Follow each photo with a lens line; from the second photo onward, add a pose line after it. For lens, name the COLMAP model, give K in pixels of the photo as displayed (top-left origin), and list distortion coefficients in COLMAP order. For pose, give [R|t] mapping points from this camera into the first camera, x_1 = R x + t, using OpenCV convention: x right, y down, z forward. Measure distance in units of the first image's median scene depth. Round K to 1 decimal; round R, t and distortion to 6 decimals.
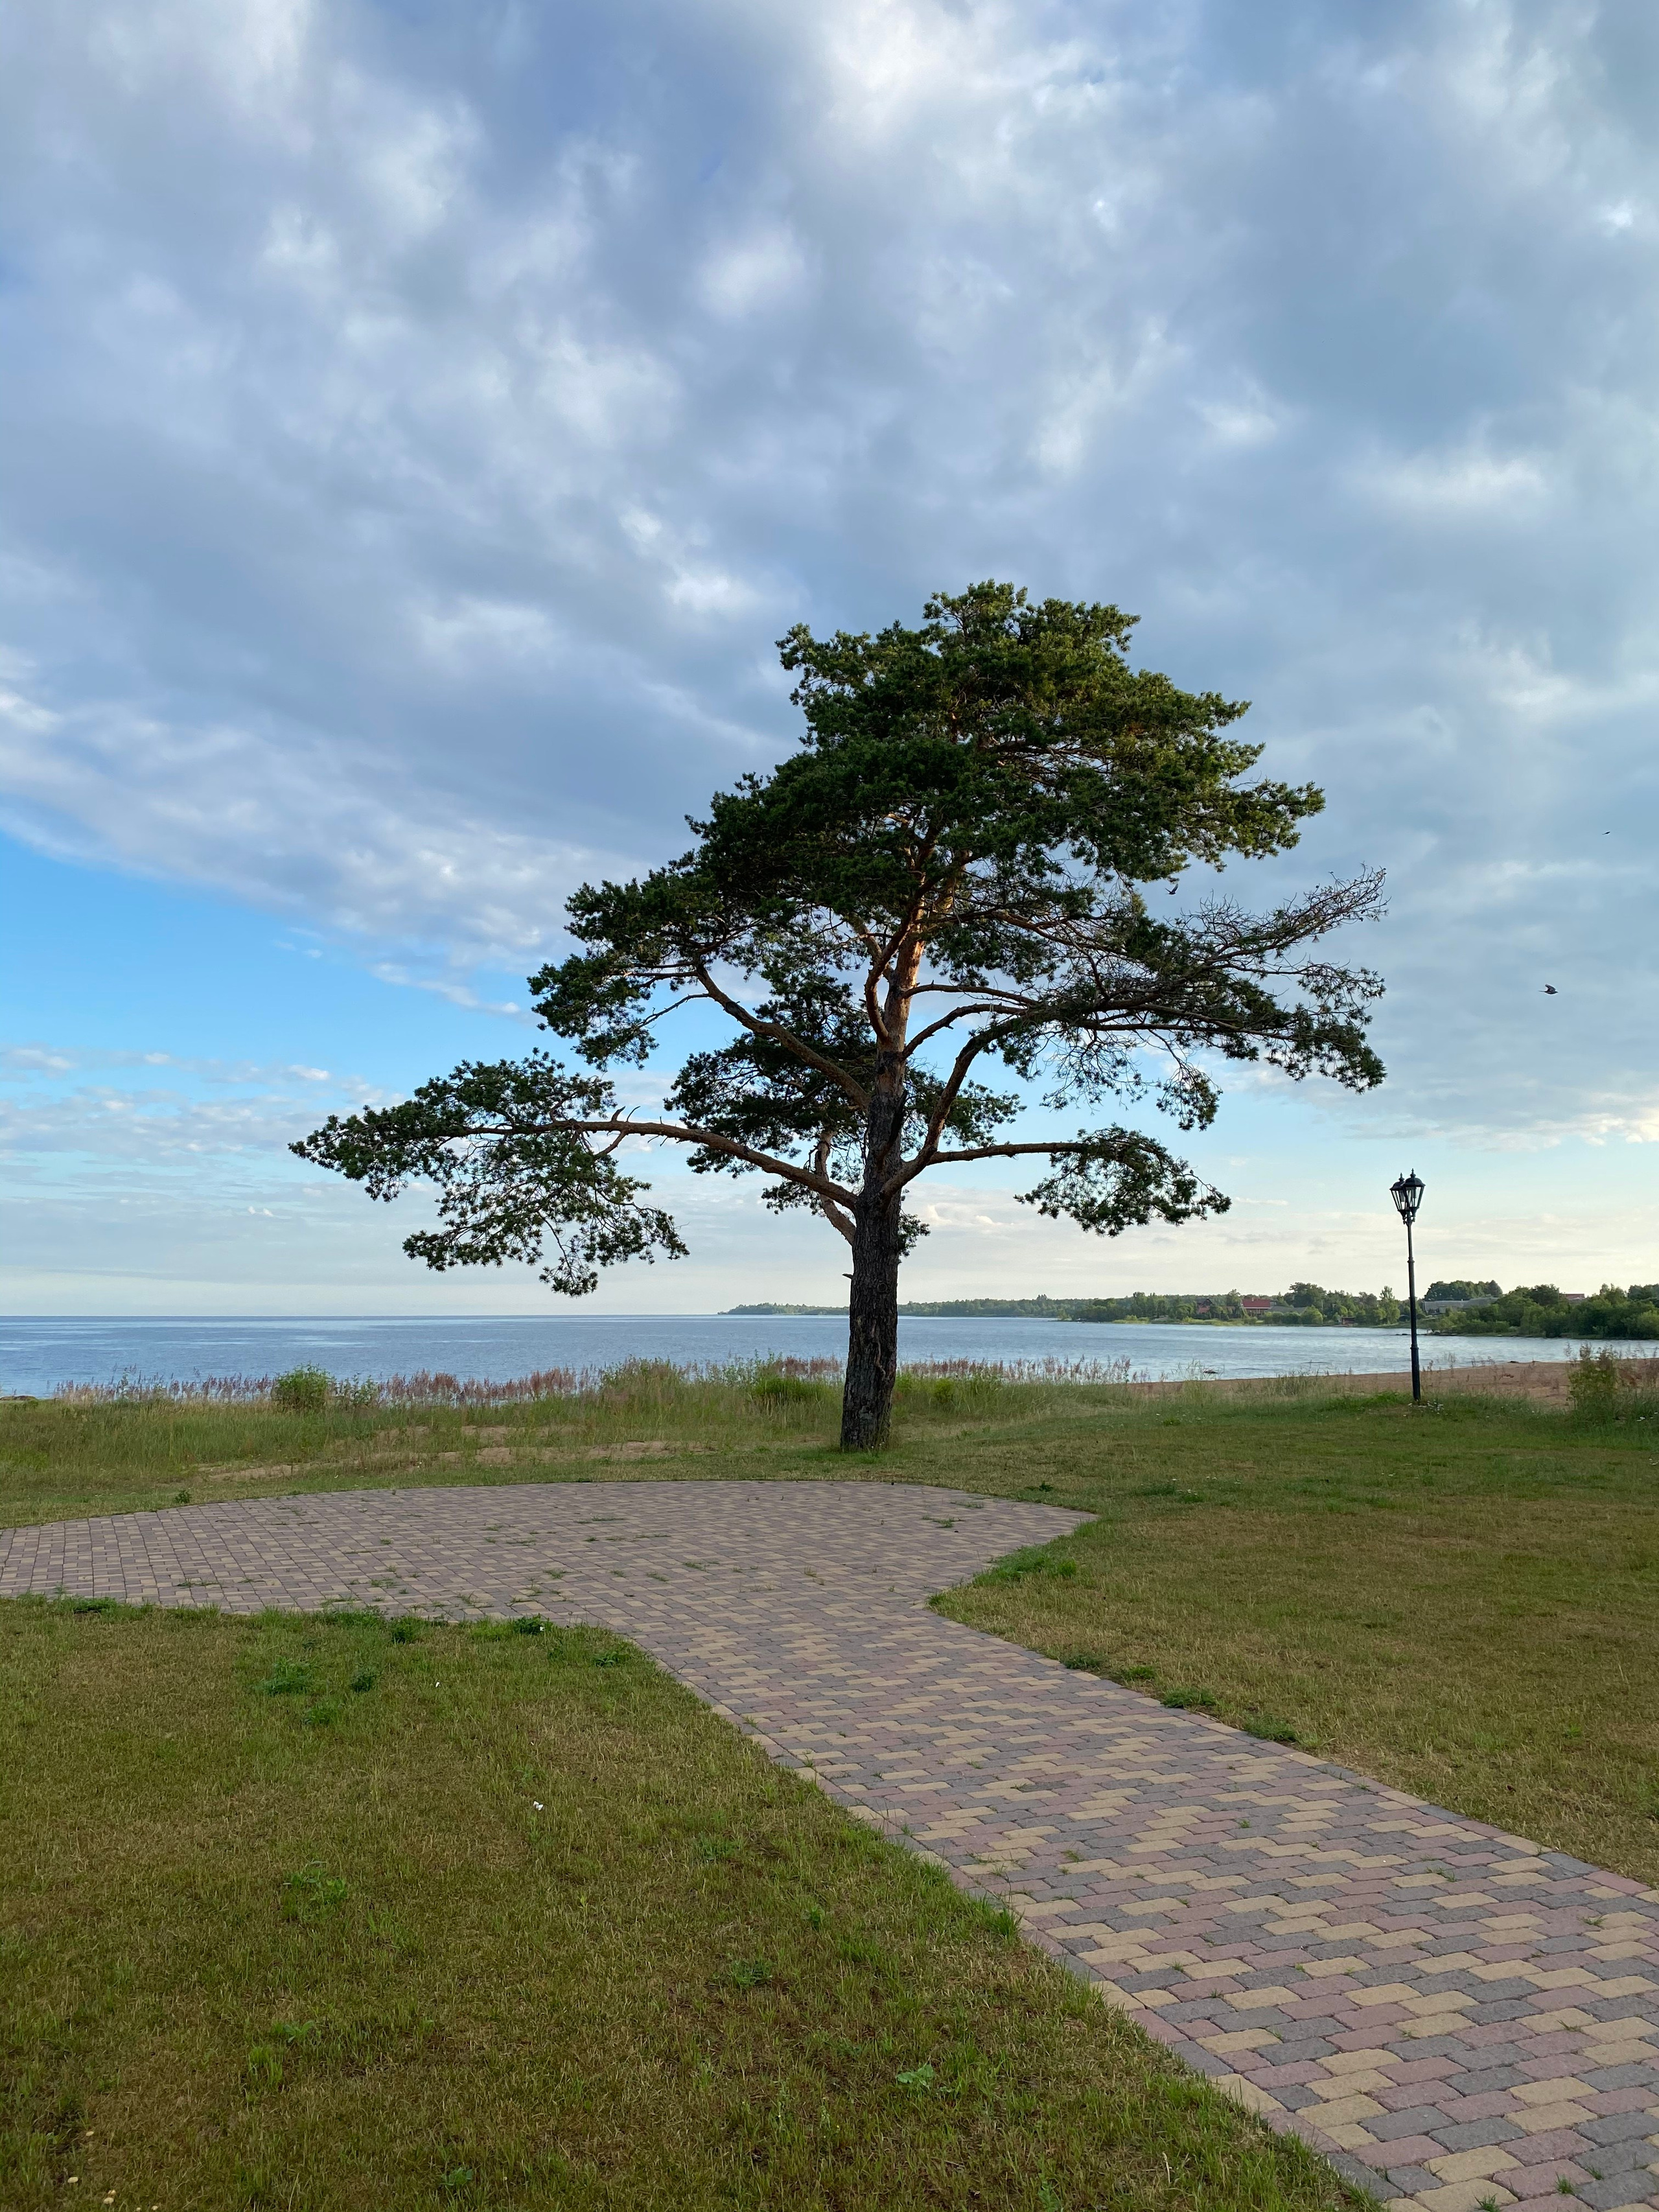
lens RADIAL K [[1873.9, 0, 869.3], [0, 1873.9, 1026.8], [0, 0, 1]] dist [0.133702, -0.383830]
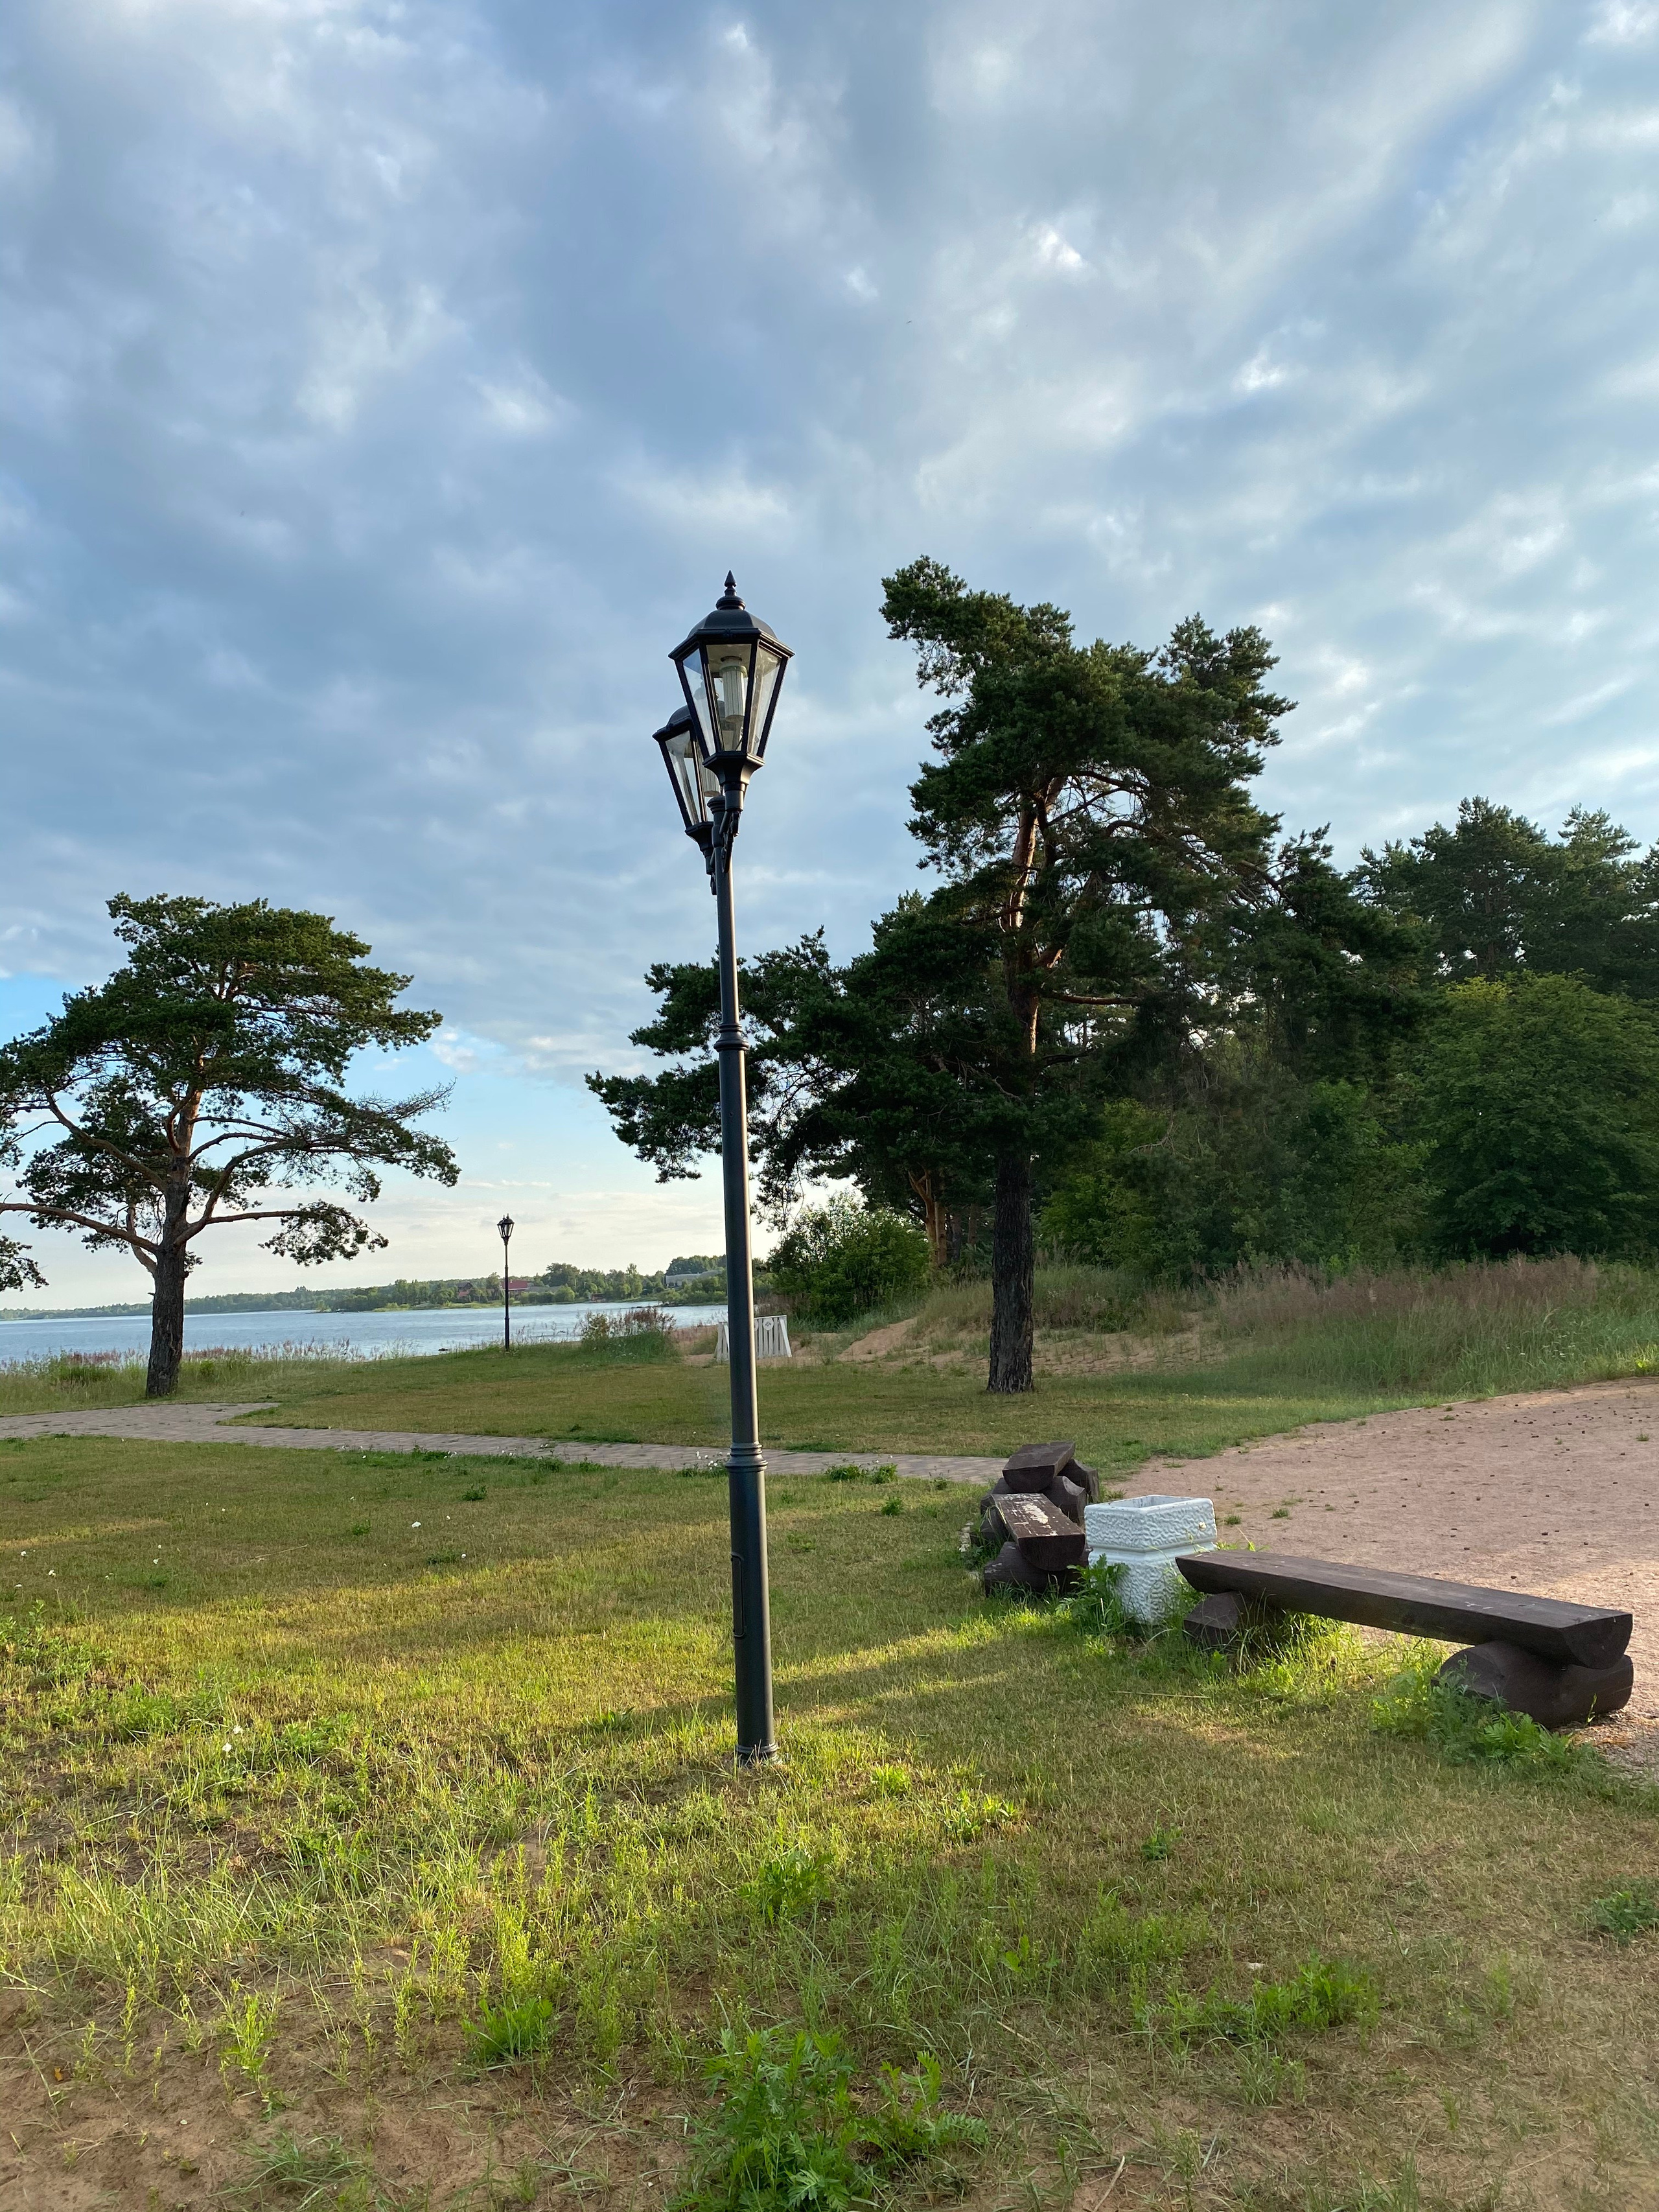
lens RADIAL K [[1873.9, 0, 869.3], [0, 1873.9, 1026.8], [0, 0, 1]] dist [0.133702, -0.383830]
pose [[0.928096, 0.009990, 0.372207, -0.045767], [-0.013560, 0.999884, 0.006973, -0.115580], [-0.372094, -0.011519, 0.928123, -0.735292]]
